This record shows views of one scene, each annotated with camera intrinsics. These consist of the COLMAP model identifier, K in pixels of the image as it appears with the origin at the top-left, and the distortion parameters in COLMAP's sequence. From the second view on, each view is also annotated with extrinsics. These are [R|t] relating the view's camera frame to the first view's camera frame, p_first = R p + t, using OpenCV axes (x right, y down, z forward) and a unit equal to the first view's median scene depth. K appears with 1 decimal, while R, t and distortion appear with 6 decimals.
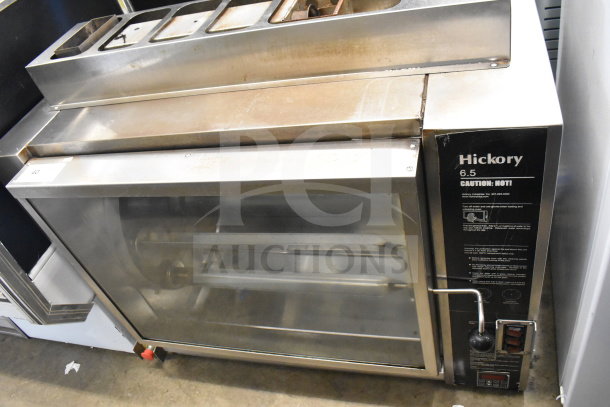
lens RADIAL K [[489.7, 0, 307.0], [0, 489.7, 204.1], [0, 0, 1]] dist [-0.086536, -0.011668]
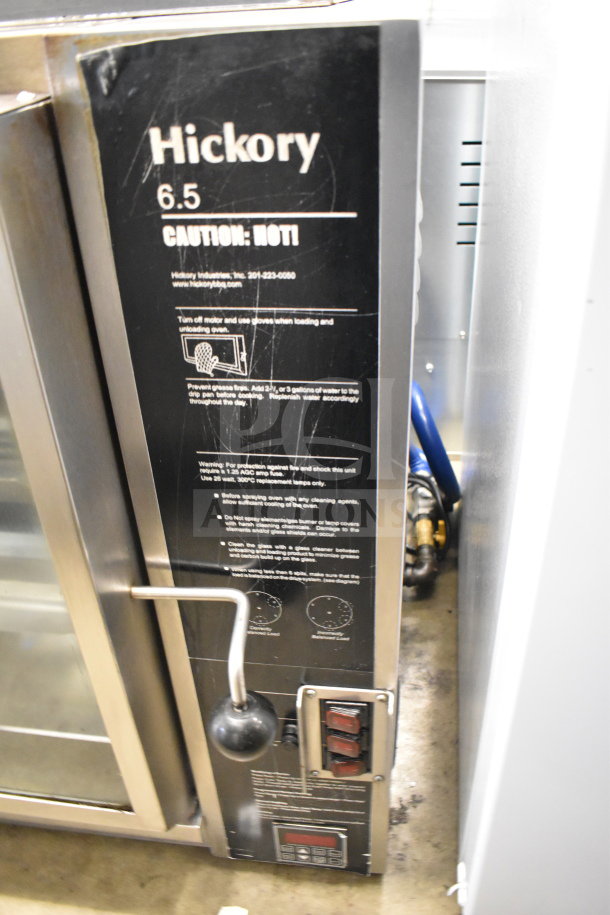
lens RADIAL K [[734.6, 0, 298.7], [0, 734.6, 457.4], [0, 0, 1]] dist [-0.086536, -0.011668]
pose [[0.974116, 0.100180, 0.202635, 0.274648], [-0.064754, 0.982533, -0.174459, 0.175682], [-0.216573, 0.156822, 0.963589, 0.417055]]
